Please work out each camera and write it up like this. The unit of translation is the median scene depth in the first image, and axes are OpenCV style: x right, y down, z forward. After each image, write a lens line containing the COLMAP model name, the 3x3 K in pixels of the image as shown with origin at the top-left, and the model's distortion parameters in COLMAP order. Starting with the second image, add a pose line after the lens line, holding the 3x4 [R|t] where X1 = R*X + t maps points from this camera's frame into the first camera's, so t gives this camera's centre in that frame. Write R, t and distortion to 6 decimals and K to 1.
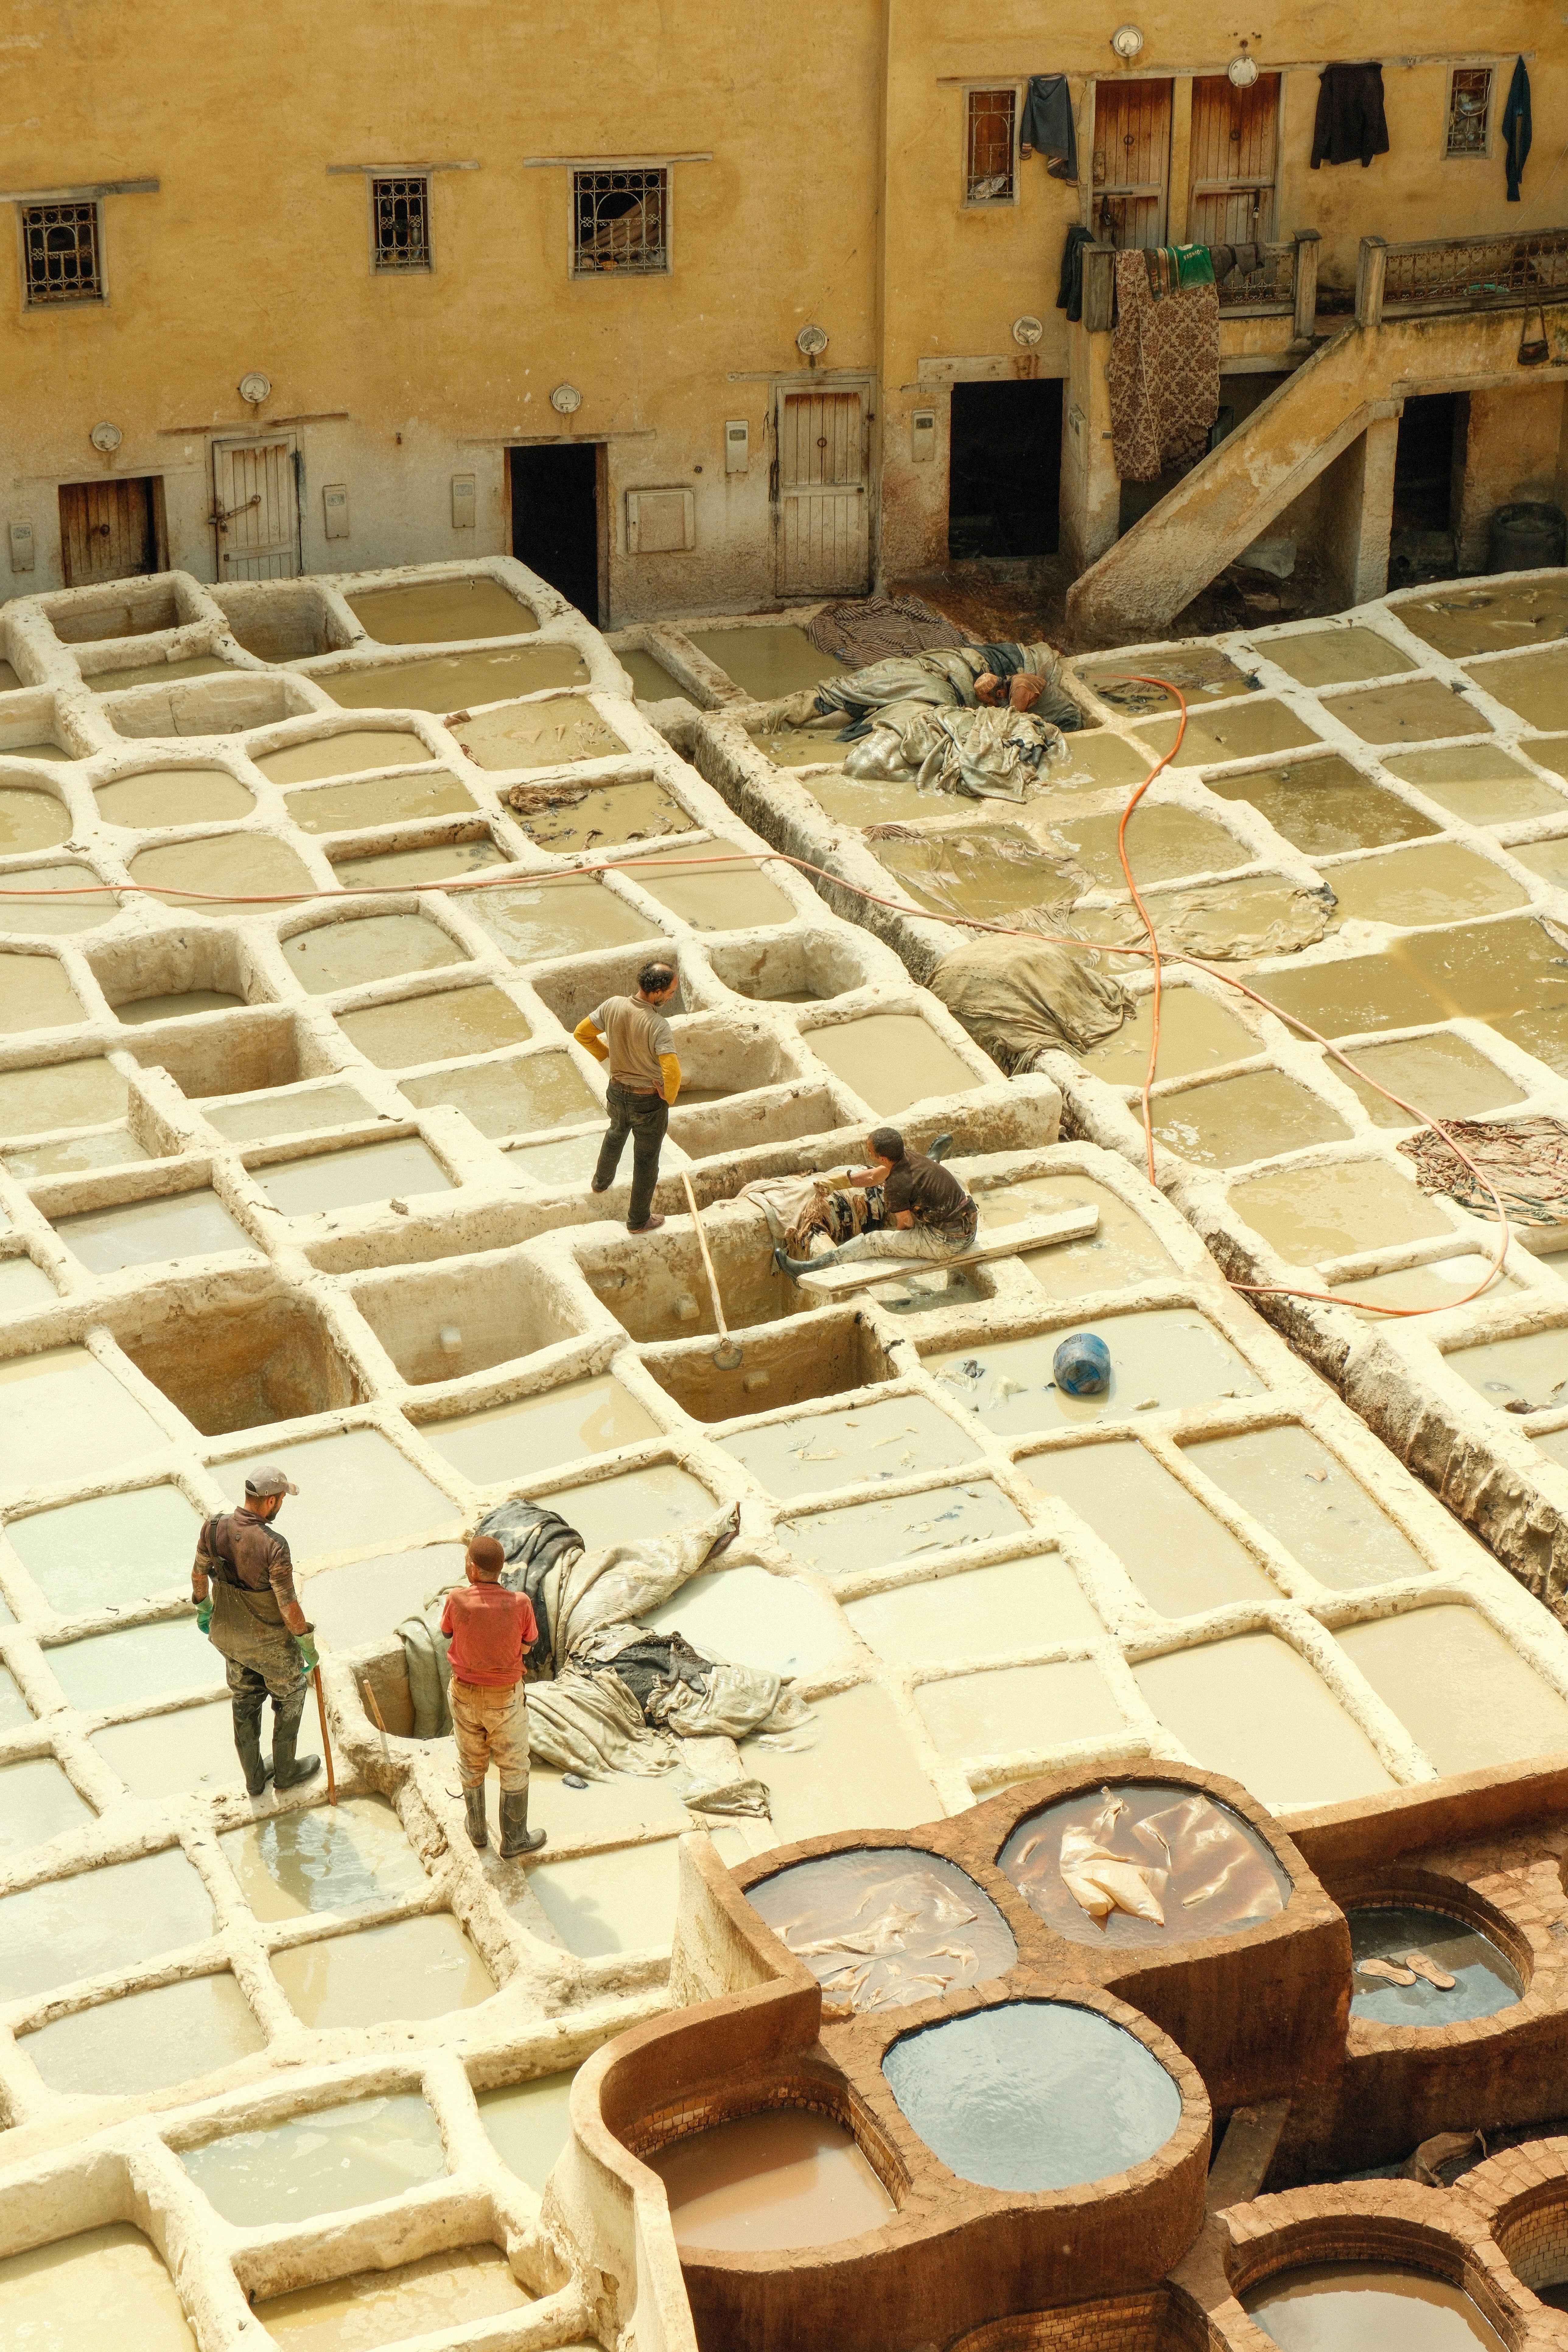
lens RADIAL K [[5398.2, 0, 892.4], [0, 5398.2, 1089.3], [0, 0, 1]] dist [0.103571, 0.929929]
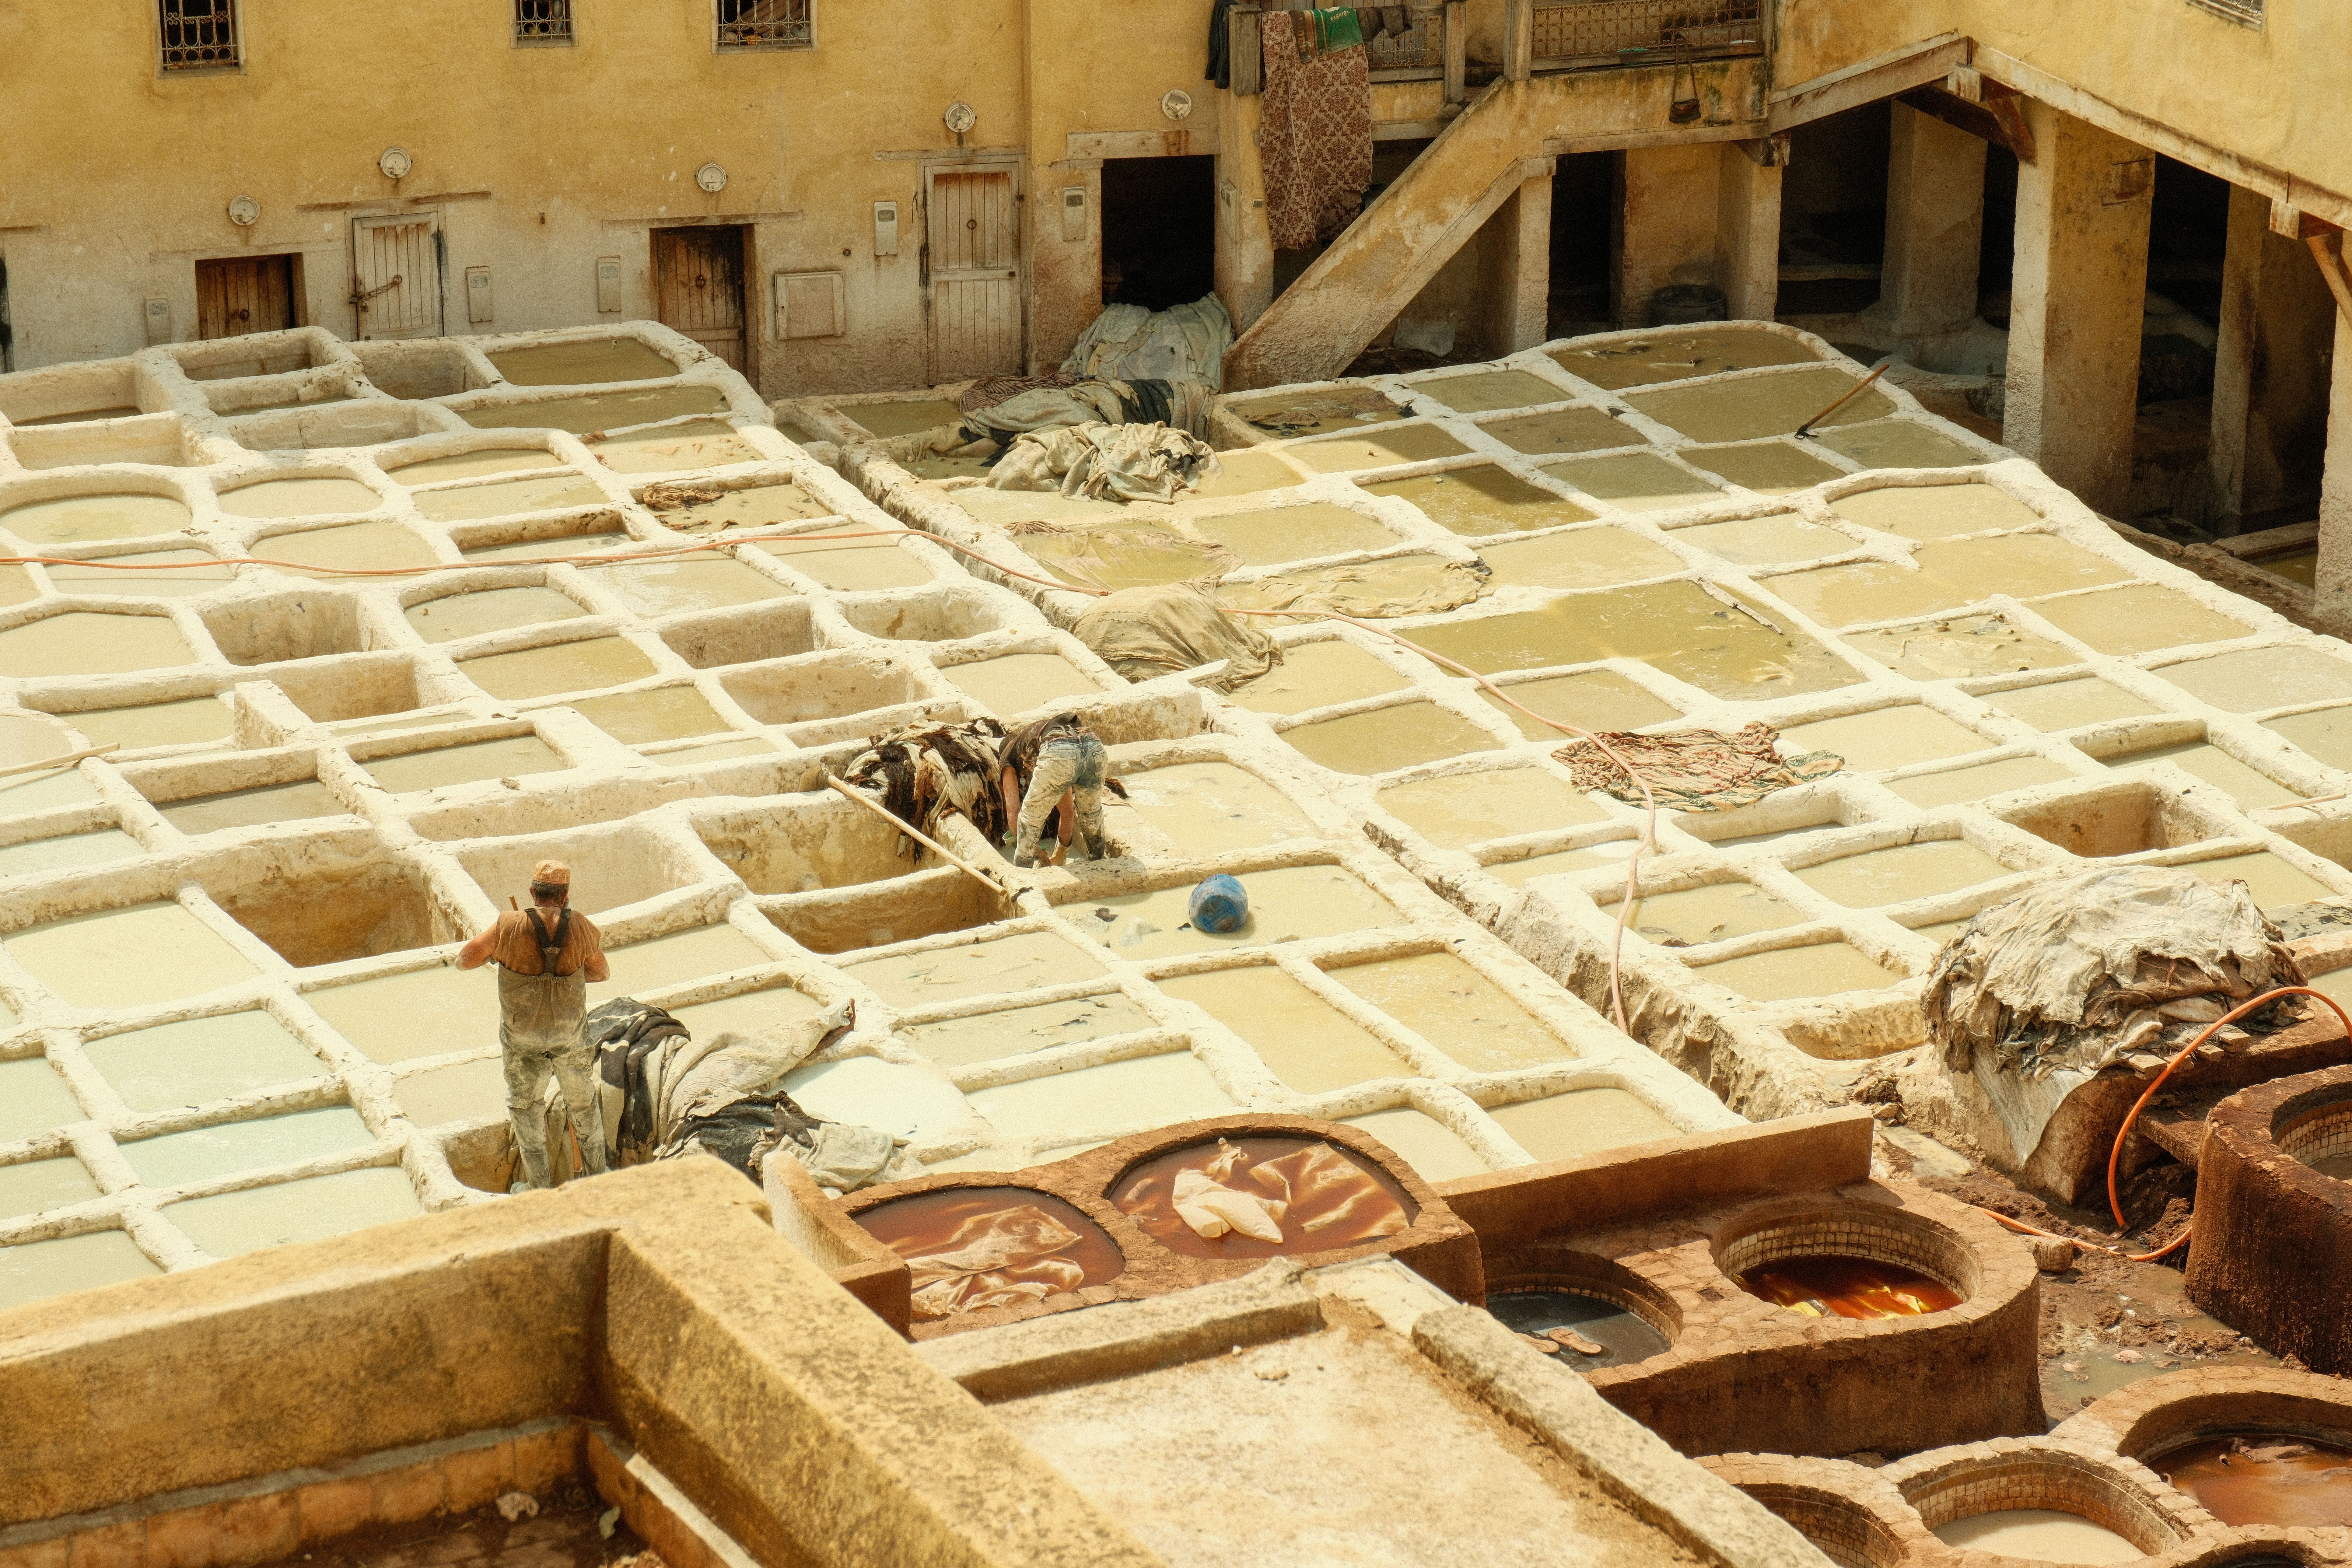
lens RADIAL K [[5374.0, 0, 1176.0], [0, 5374.0, 784.0], [0, 0, 1]] dist [0.055367, 0.791024]
pose [[0.999816, -0.016752, 0.009388, 0.015942], [0.017787, 0.992122, -0.124002, 0.124766], [-0.007237, 0.124146, 0.992238, 0.043164]]
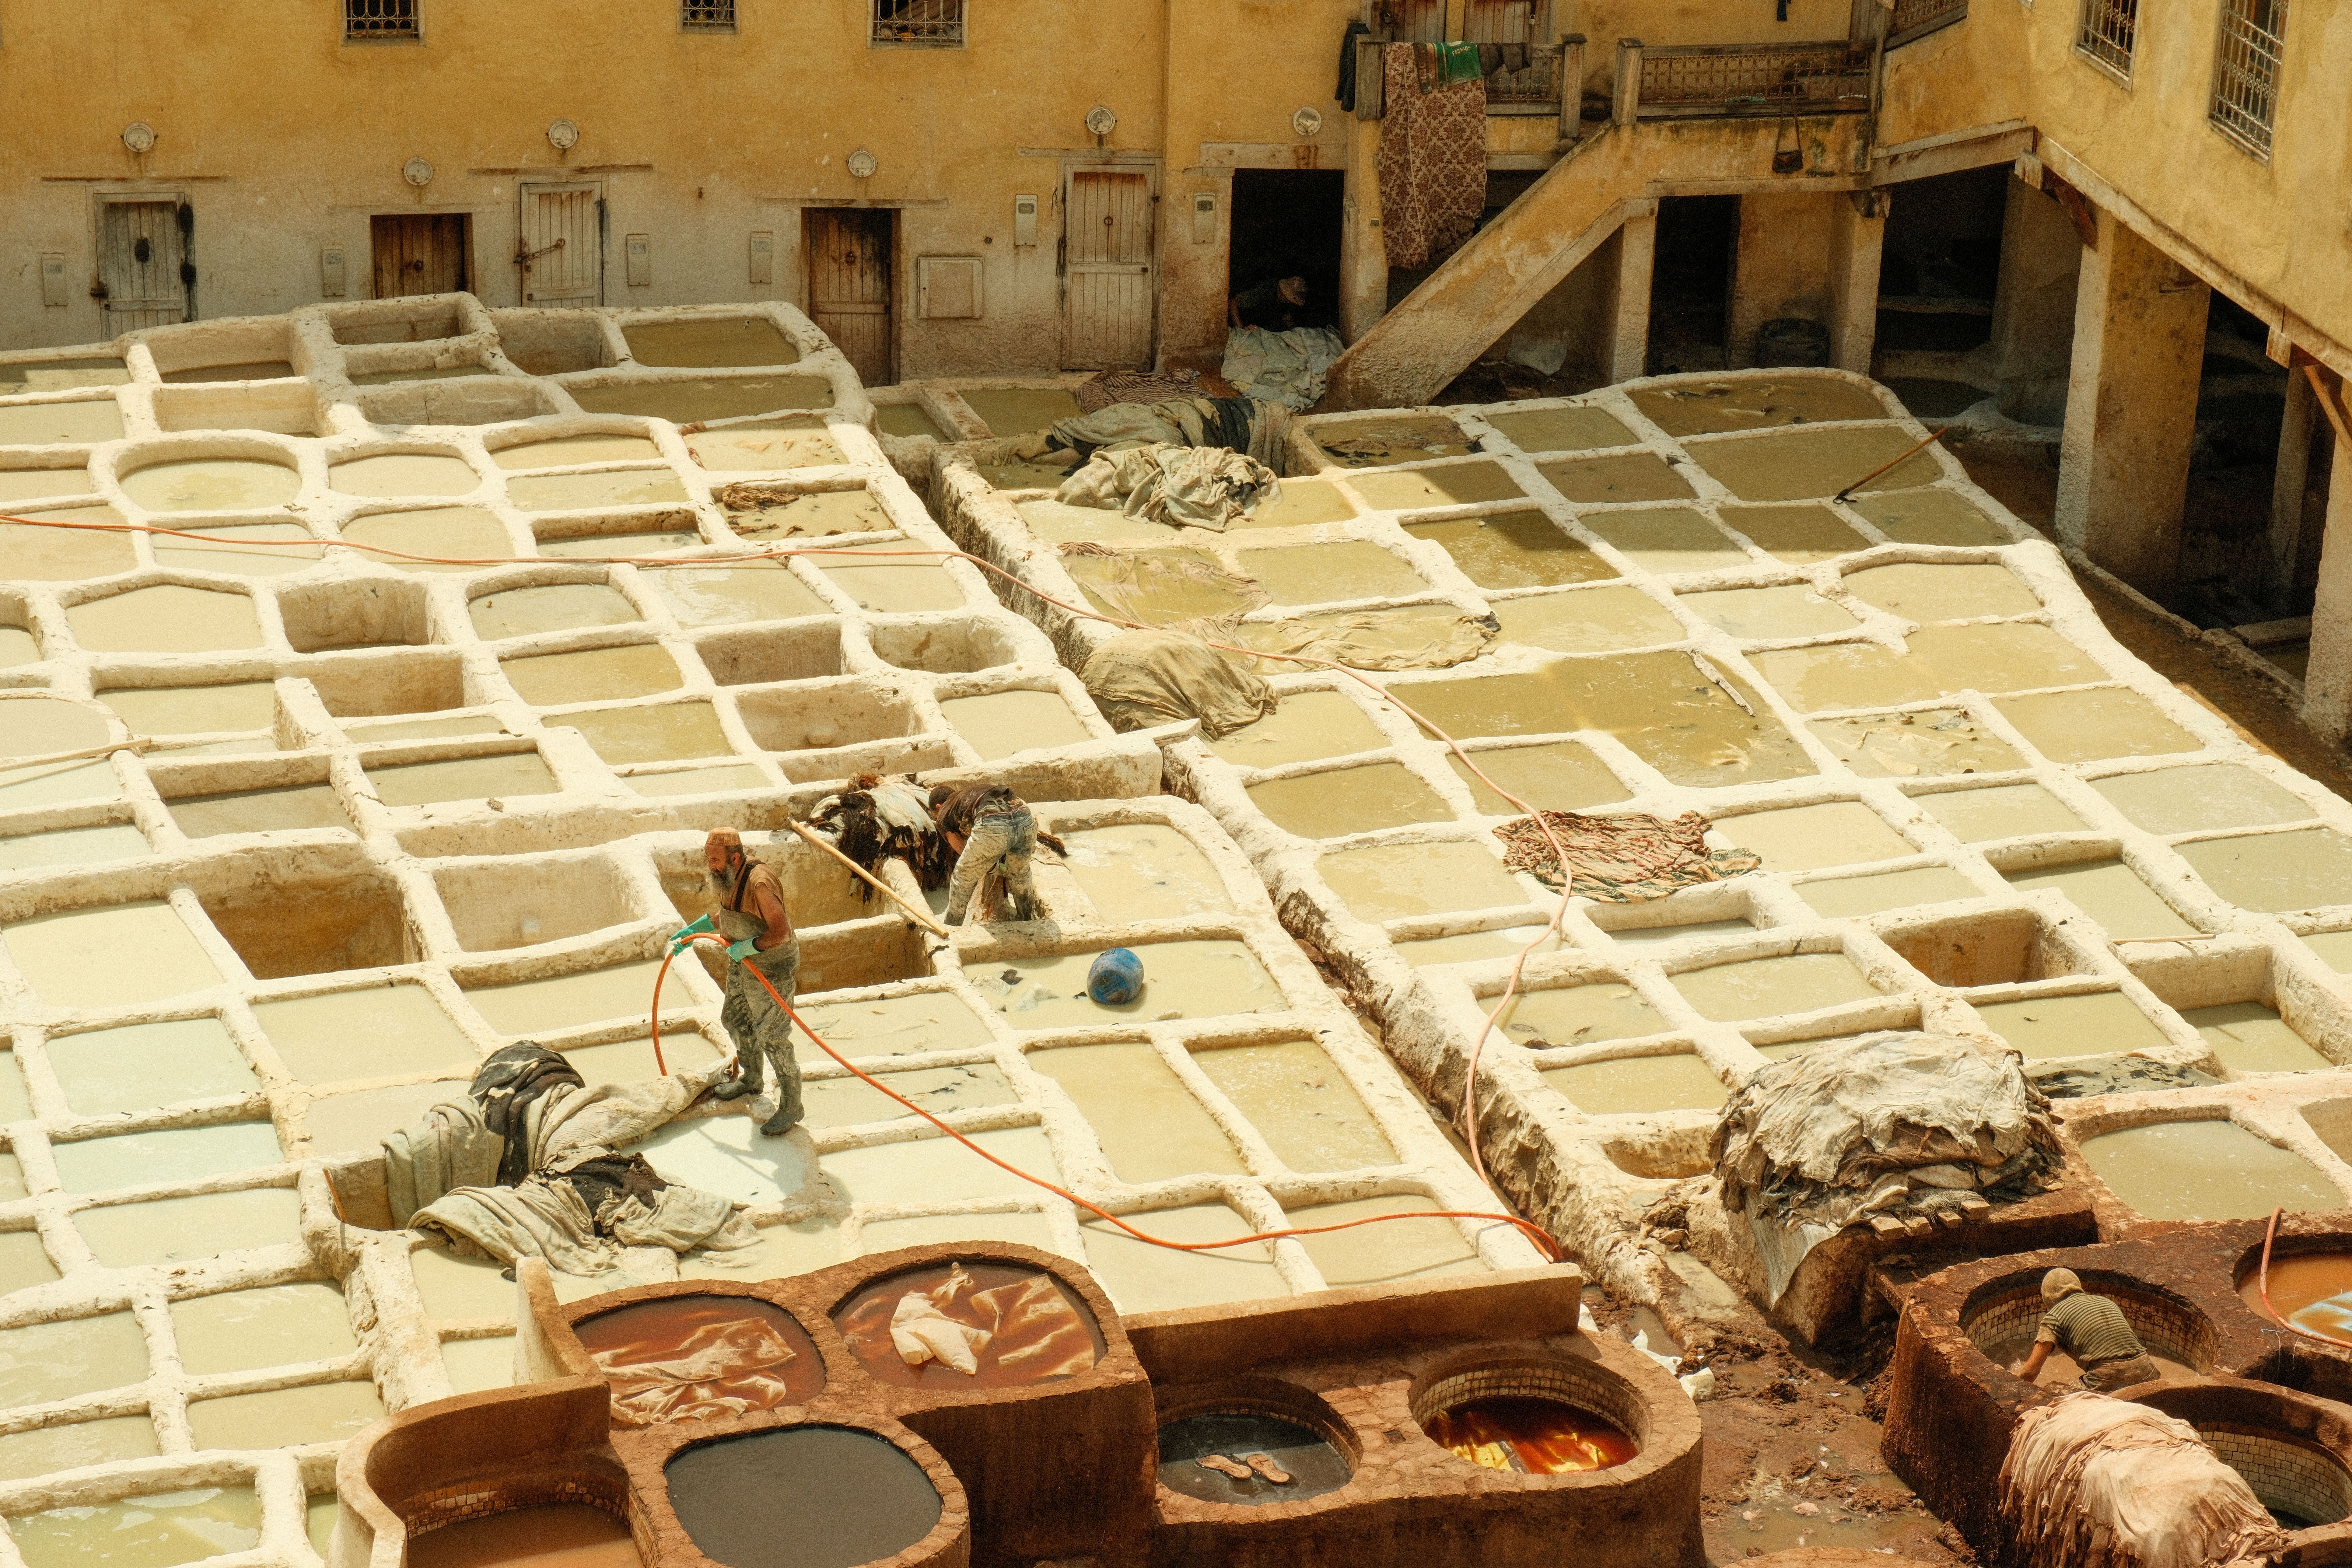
lens RADIAL K [[5373.1, 0, 1224.2], [0, 5373.1, 789.4], [0, 0, 1]] dist [0.042696, 1.026211]
pose [[0.995569, 0.056813, -0.074936, 0.110577], [-0.062285, 0.995398, -0.072827, 0.075048], [0.070454, 0.077172, 0.994525, -0.020562]]
